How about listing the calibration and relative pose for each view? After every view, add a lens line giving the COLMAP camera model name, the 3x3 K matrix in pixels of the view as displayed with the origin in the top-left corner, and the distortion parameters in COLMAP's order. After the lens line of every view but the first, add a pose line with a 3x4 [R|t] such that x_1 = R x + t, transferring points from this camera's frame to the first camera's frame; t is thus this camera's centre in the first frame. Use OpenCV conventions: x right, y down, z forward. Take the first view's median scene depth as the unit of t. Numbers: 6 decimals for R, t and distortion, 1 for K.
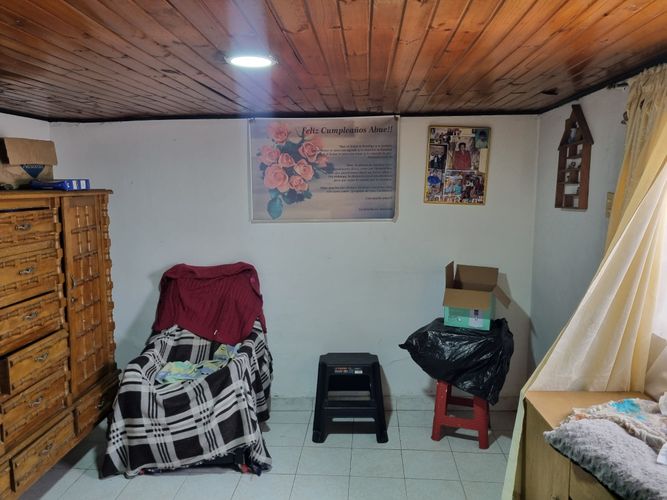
lens RADIAL K [[511.2, 0, 332.9], [0, 511.2, 248.3], [0, 0, 1]] dist [0.049156, -0.041873]
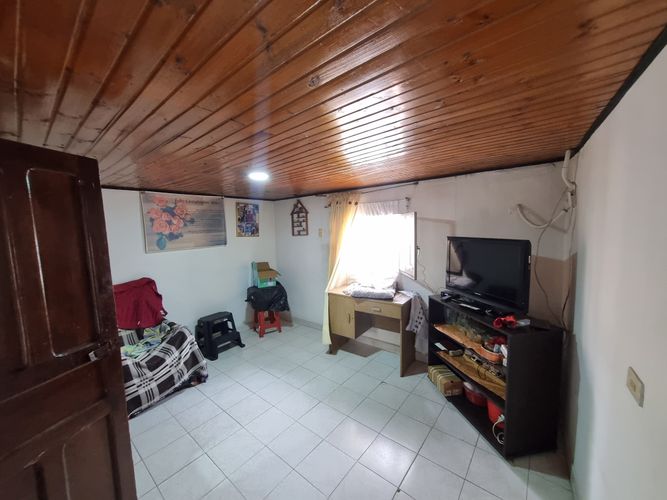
lens RADIAL K [[265.1, 0, 331.6], [0, 265.1, 252.8], [0, 0, 1]] dist [0.001300, 0.000369]
pose [[0.573158, -0.090929, 0.814384, -0.533027], [0.128425, 0.991511, 0.020322, 0.008330], [-0.809319, 0.092940, 0.579970, 0.015112]]
